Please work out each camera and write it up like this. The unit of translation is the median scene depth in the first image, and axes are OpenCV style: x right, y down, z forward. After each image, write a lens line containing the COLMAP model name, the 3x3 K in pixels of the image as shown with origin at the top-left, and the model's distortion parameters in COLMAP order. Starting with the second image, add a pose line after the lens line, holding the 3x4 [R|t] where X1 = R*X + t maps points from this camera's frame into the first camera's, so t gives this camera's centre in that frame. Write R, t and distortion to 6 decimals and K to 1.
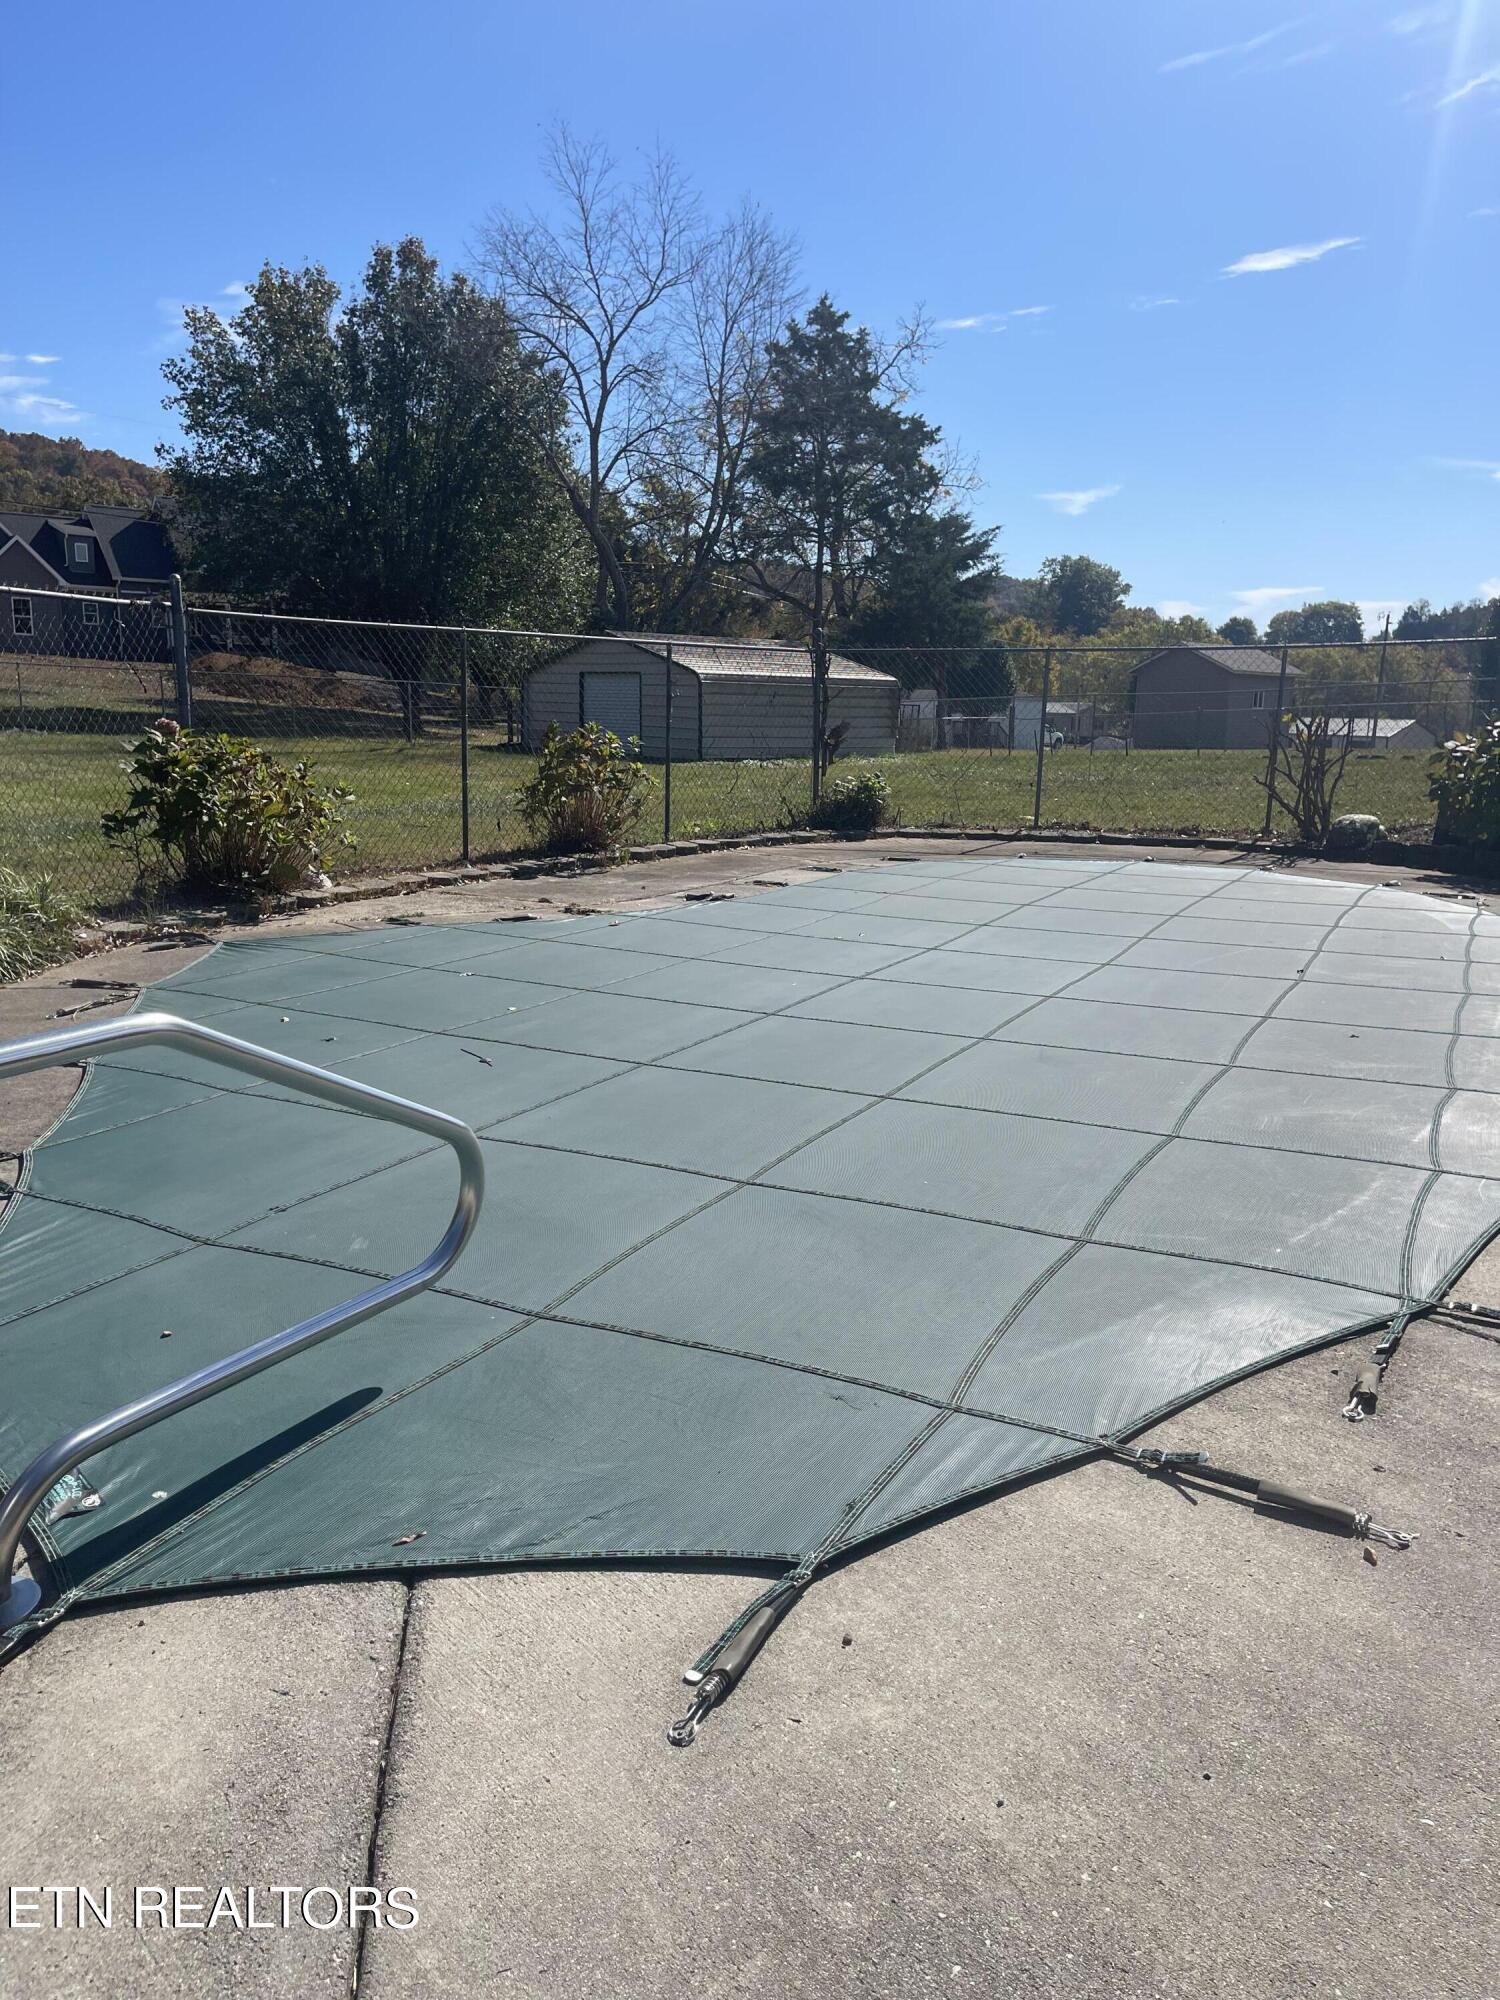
lens RADIAL K [[1477.4, 0, 755.0], [0, 1477.4, 1026.0], [0, 0, 1]] dist [0.078924, -0.093867]
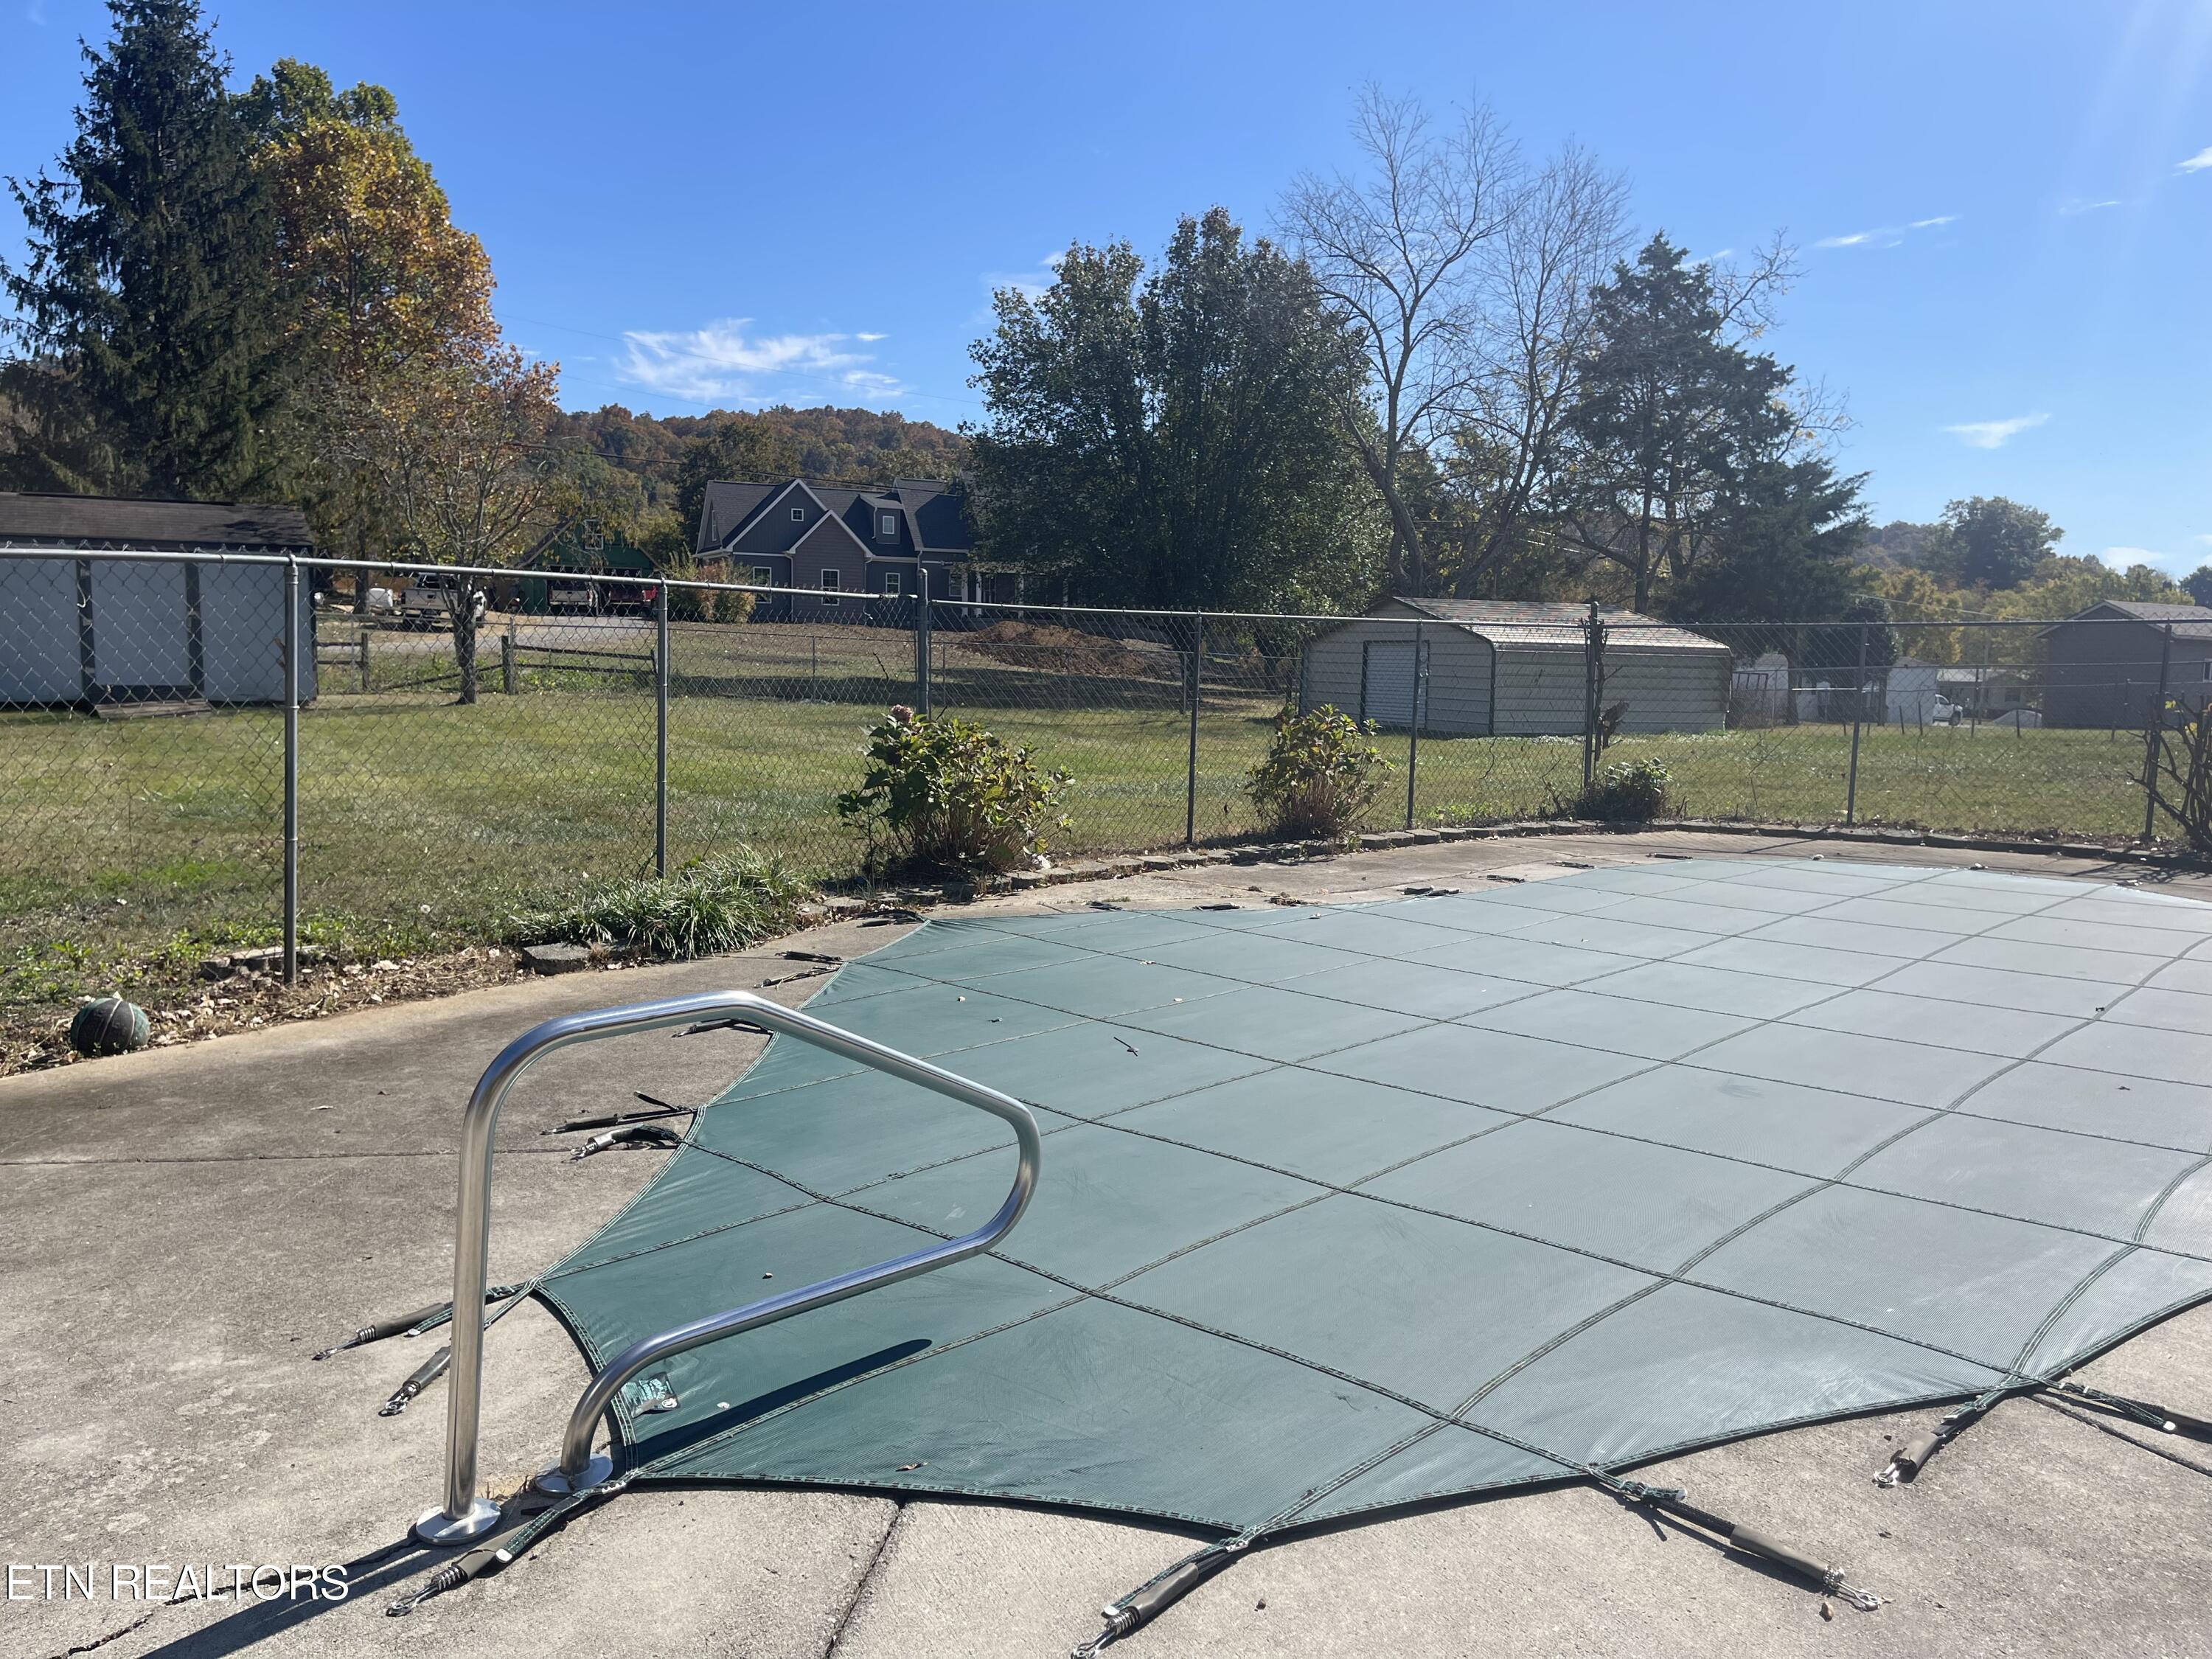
lens RADIAL K [[1654.4, 0, 1146.2], [0, 1654.4, 839.7], [0, 0, 1]] dist [0.082639, -0.089580]
pose [[0.966832, 0.029332, -0.253725, 0.041919], [-0.057102, 0.993063, -0.102787, -0.001439], [0.248950, 0.113866, 0.961800, -0.038690]]
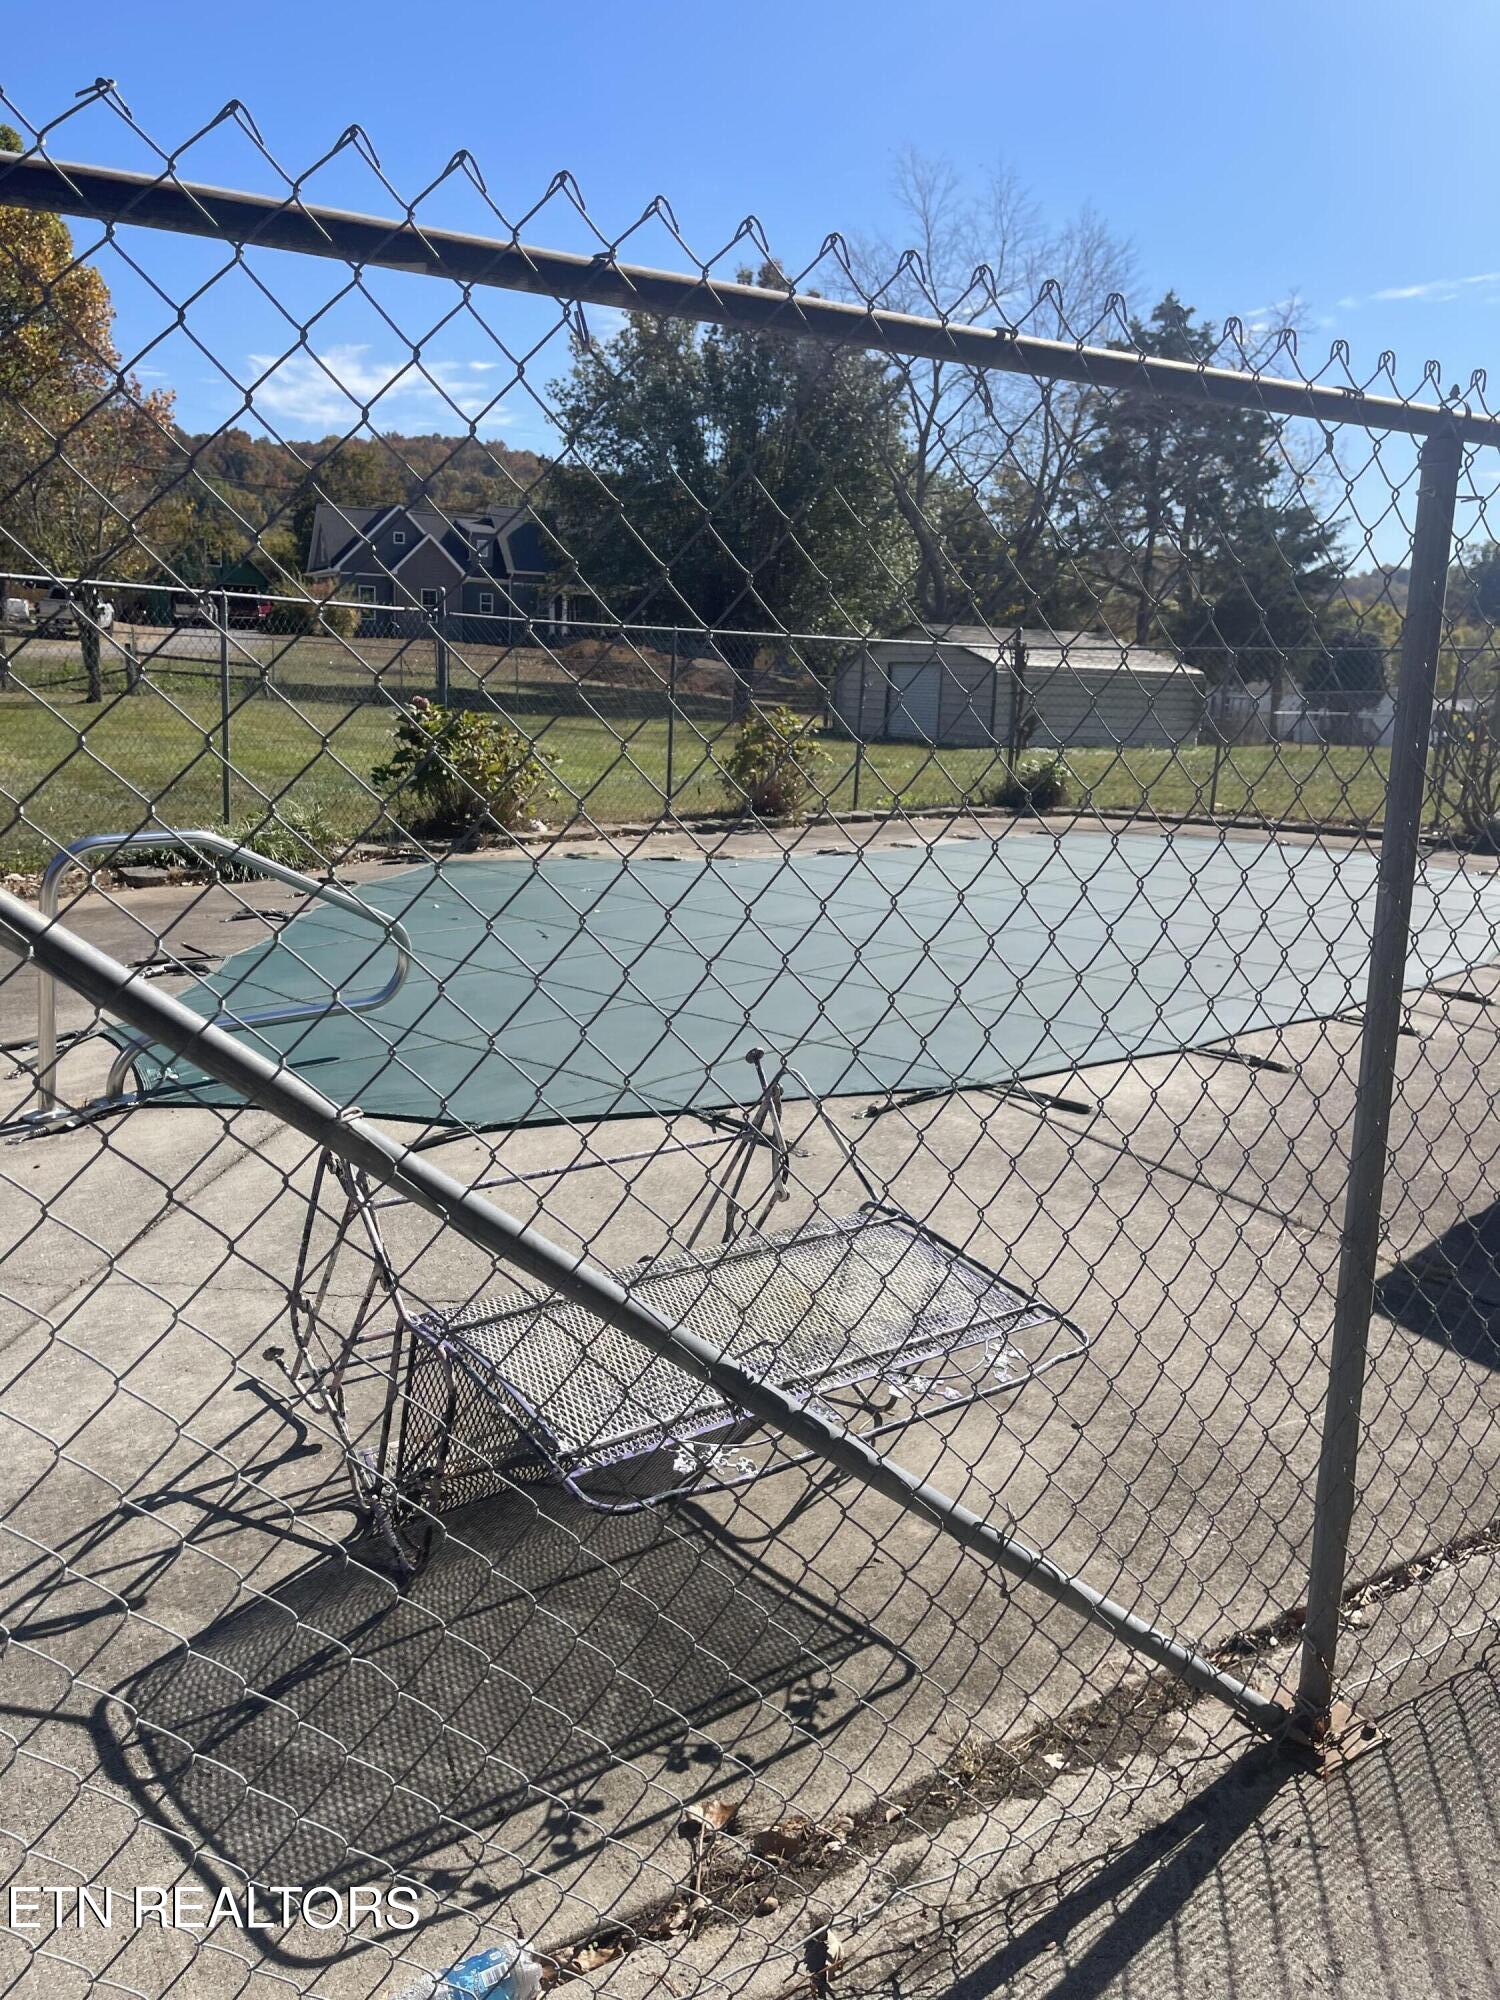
lens RADIAL K [[1511.1, 0, 745.9], [0, 1511.1, 988.8], [0, 0, 1]] dist [0.044093, -0.004073]
pose [[0.968451, 0.067150, -0.239987, 0.138830], [-0.072015, 0.997337, -0.011548, 0.029685], [0.238573, 0.028466, 0.970707, -0.142549]]
